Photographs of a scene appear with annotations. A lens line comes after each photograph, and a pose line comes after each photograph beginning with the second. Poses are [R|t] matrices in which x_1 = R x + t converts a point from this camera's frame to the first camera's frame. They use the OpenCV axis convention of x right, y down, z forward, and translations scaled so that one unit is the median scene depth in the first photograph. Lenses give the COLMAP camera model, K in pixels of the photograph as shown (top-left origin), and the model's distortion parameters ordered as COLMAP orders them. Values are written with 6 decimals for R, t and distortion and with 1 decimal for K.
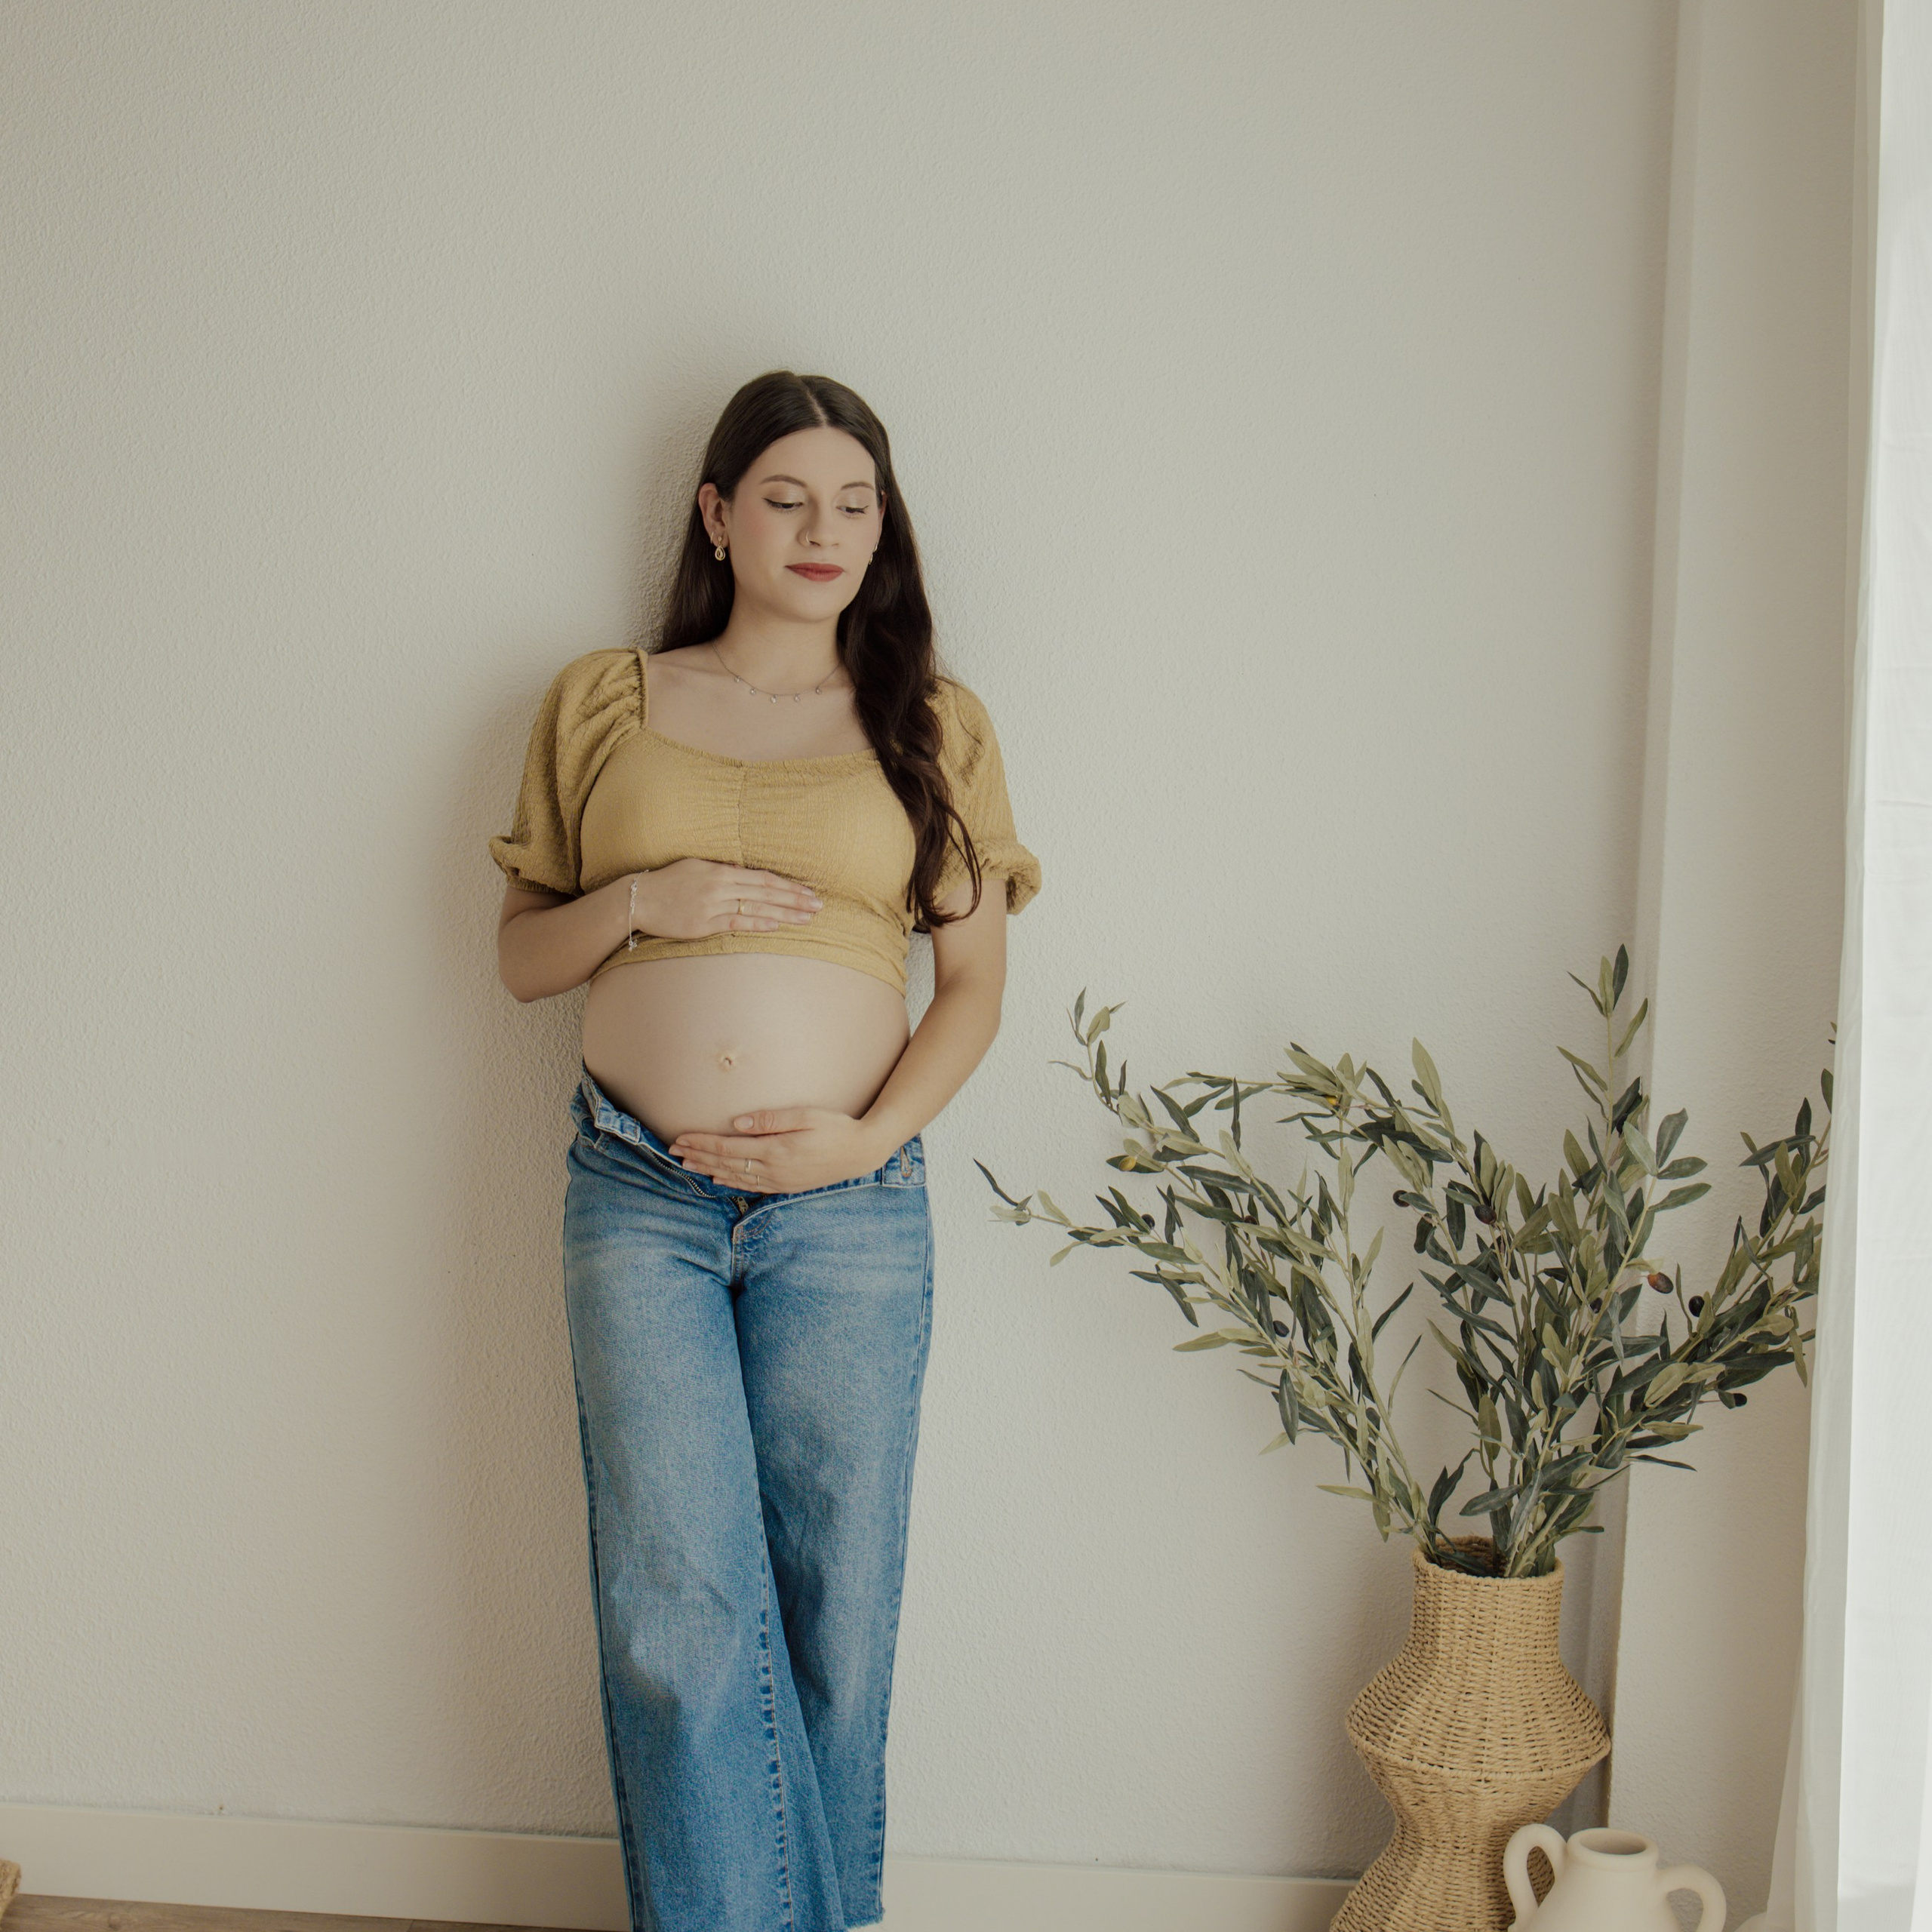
lens RADIAL K [[3016.0, 0, 849.5], [0, 3016.0, 986.4], [0, 0, 1]] dist [-0.135627, 0.122845]
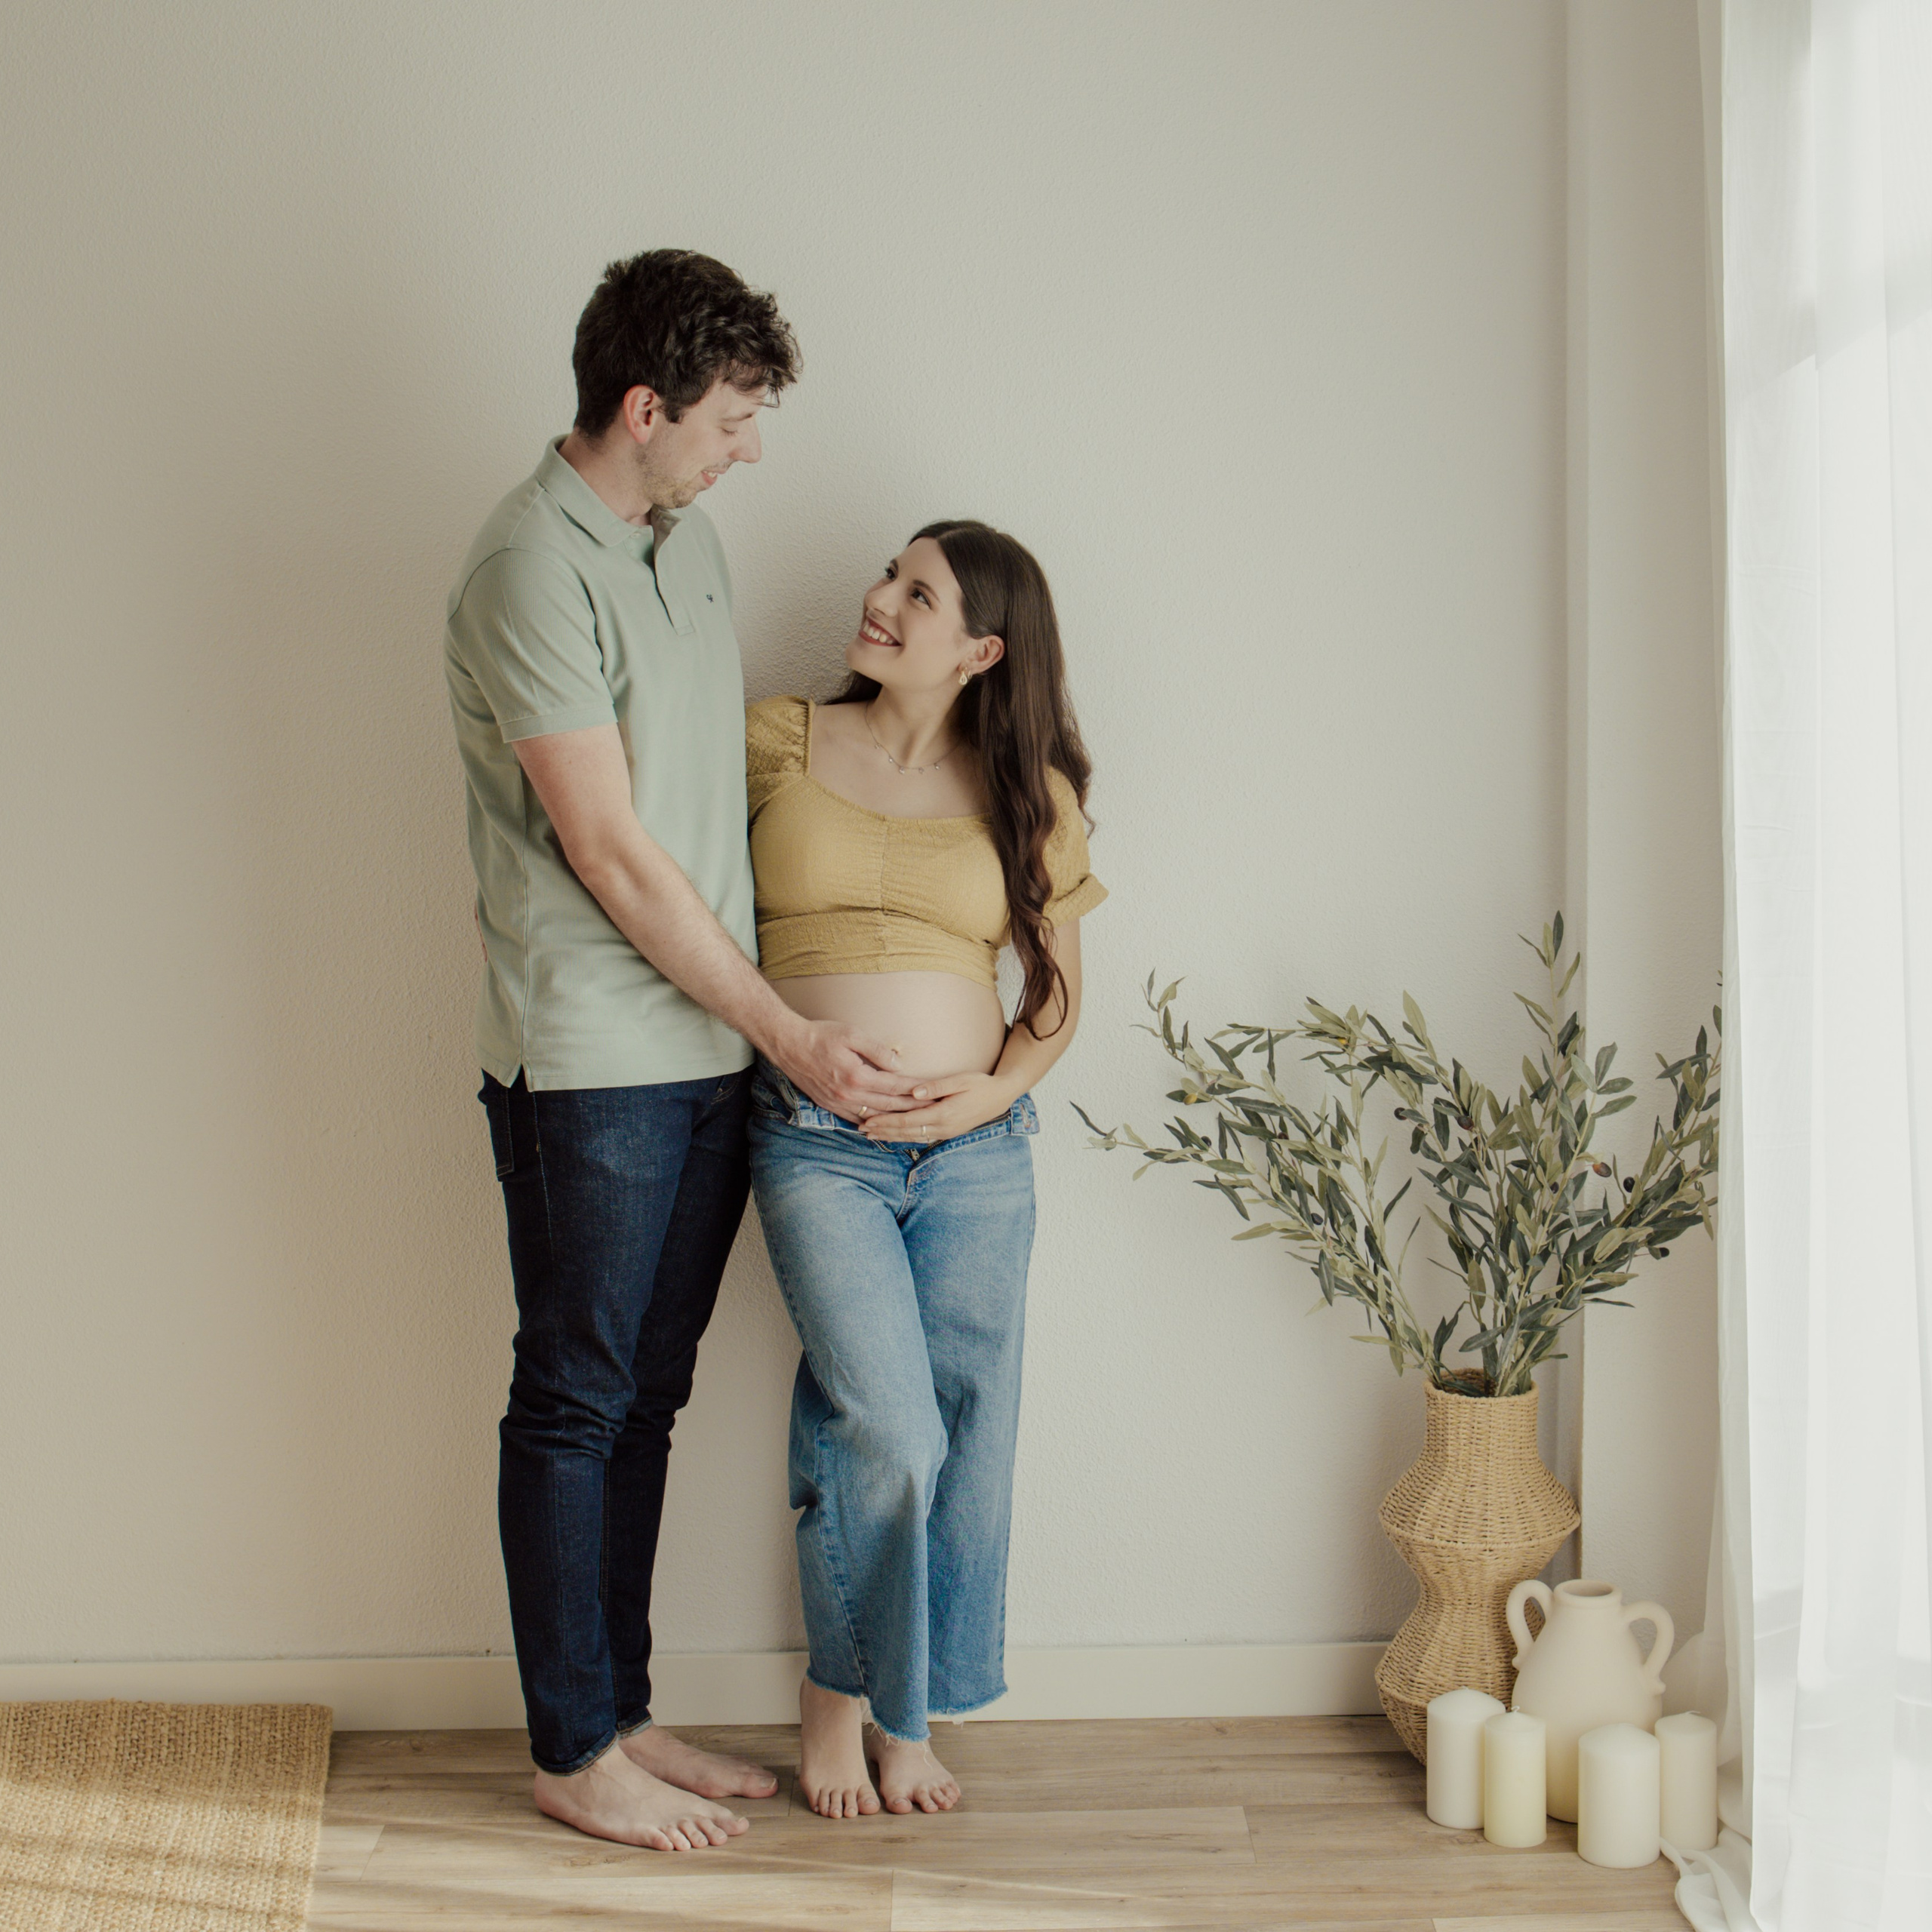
lens RADIAL K [[2993.0, 0, 966.0], [0, 2993.0, 966.0], [0, 0, 1]] dist [-0.122097, 0.037321]
pose [[0.996094, -0.056007, 0.068259, -0.091046], [0.053927, 0.998034, 0.031944, -0.045973], [-0.069914, -0.028139, 0.997156, -0.285487]]
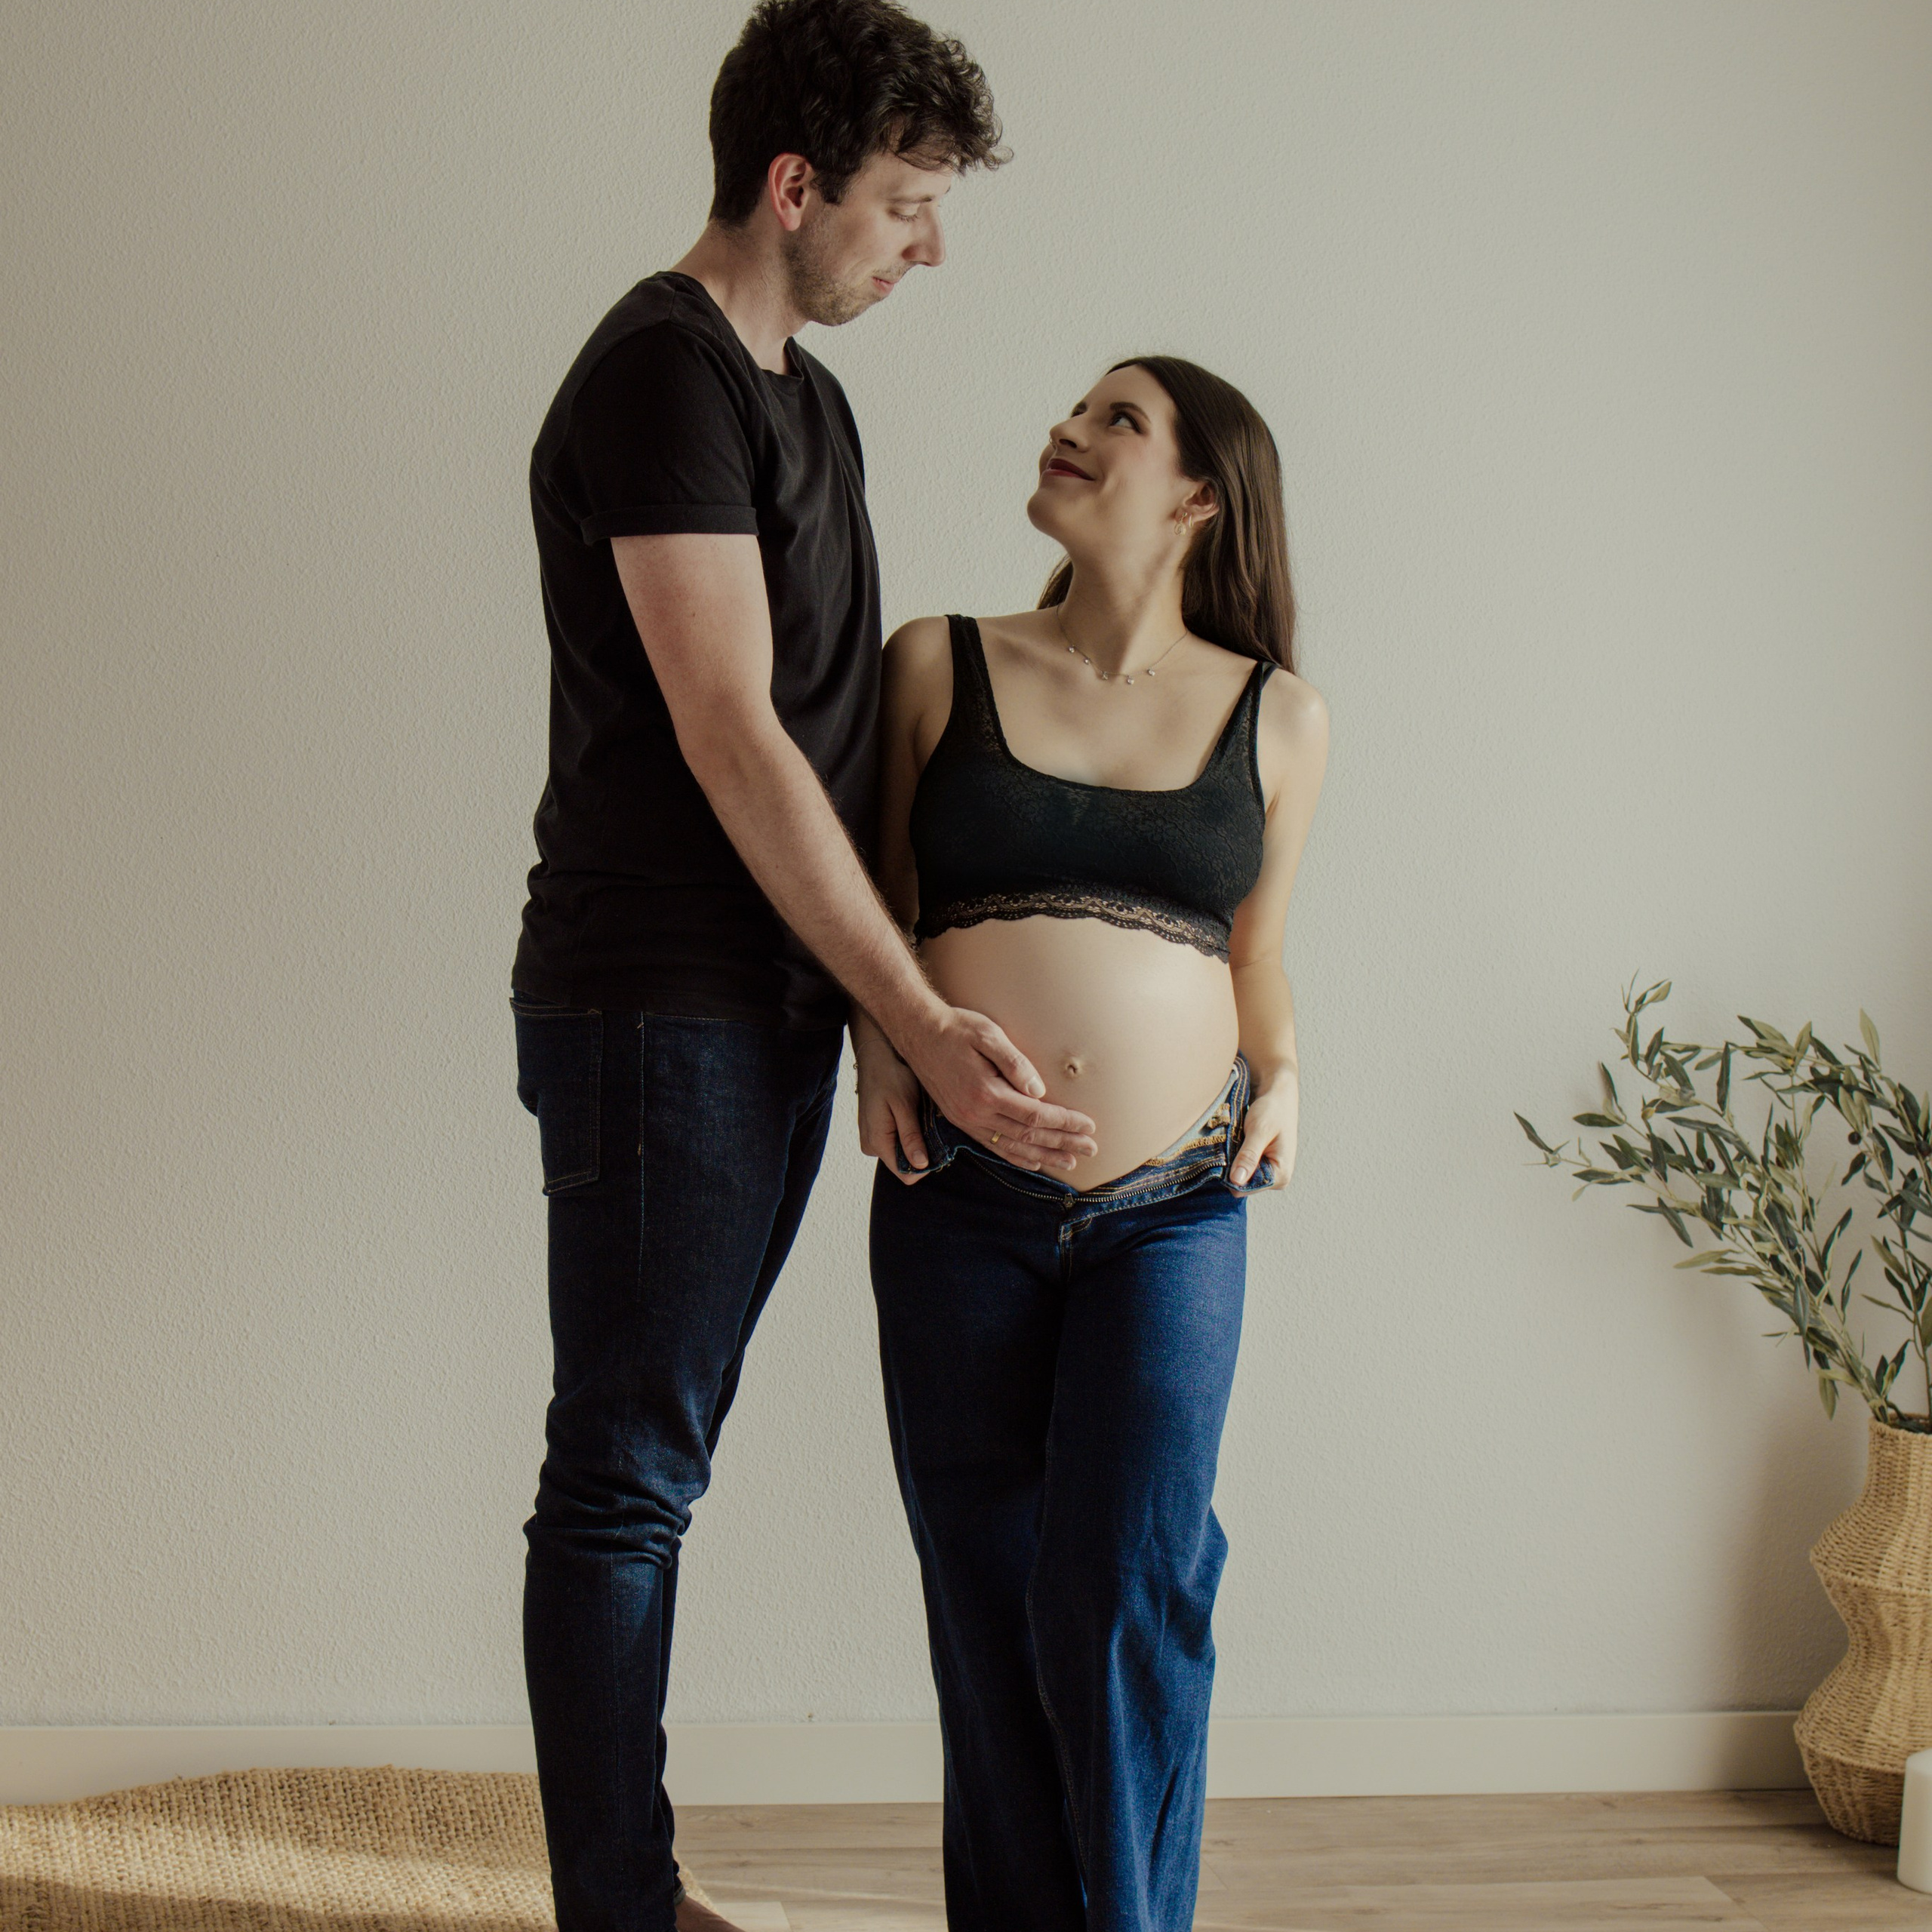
lens RADIAL K [[2993.0, 0, 966.0], [0, 2993.0, 966.0], [0, 0, 1]] dist [-0.122097, 0.037321]
pose [[0.977525, -0.004059, 0.210780, -0.438064], [0.009134, 0.999691, -0.023110, 0.025024], [-0.210621, 0.024516, 0.977260, -0.120497]]
